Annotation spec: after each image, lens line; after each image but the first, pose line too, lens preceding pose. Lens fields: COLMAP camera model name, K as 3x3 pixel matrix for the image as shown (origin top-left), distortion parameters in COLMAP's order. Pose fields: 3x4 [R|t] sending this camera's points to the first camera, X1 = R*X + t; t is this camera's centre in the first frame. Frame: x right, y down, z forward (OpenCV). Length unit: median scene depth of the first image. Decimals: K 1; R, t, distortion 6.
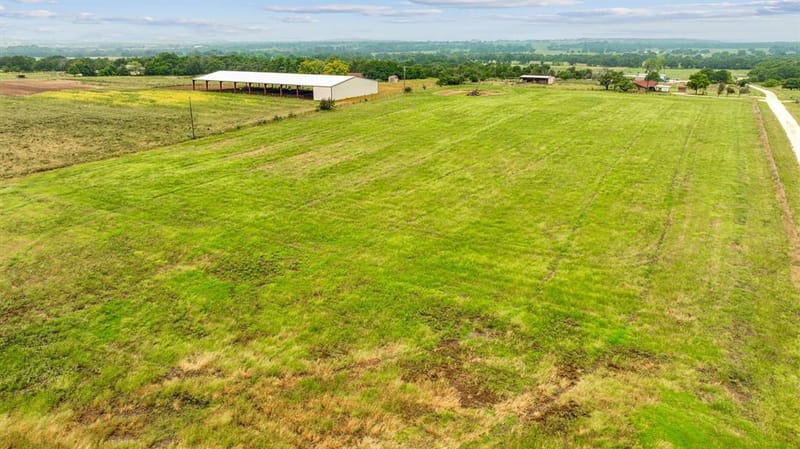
lens RADIAL K [[547.7, 0, 400.0], [0, 547.7, 224.5], [0, 0, 1]] dist [-0.032060, 0.002745]
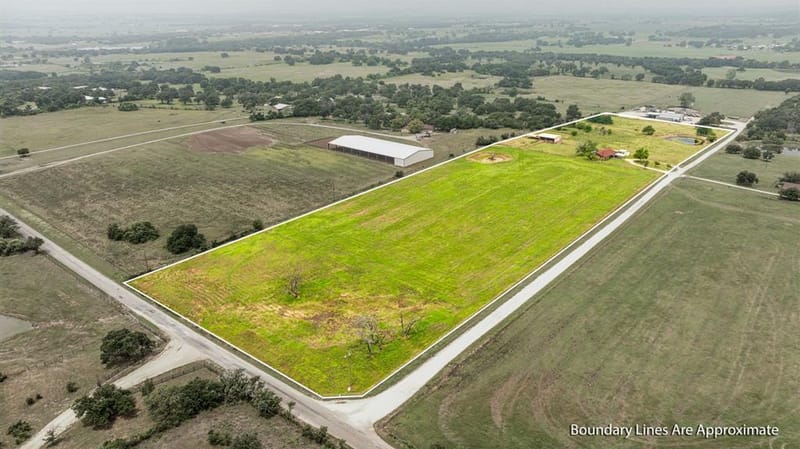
lens RADIAL K [[547.7, 0, 400.0], [0, 547.7, 224.5], [0, 0, 1]] dist [-0.032060, 0.002745]
pose [[0.981246, 0.060250, -0.183101, 0.517900], [-0.049451, 0.996788, 0.062990, -0.377088], [0.186308, -0.052754, 0.981074, -1.986053]]
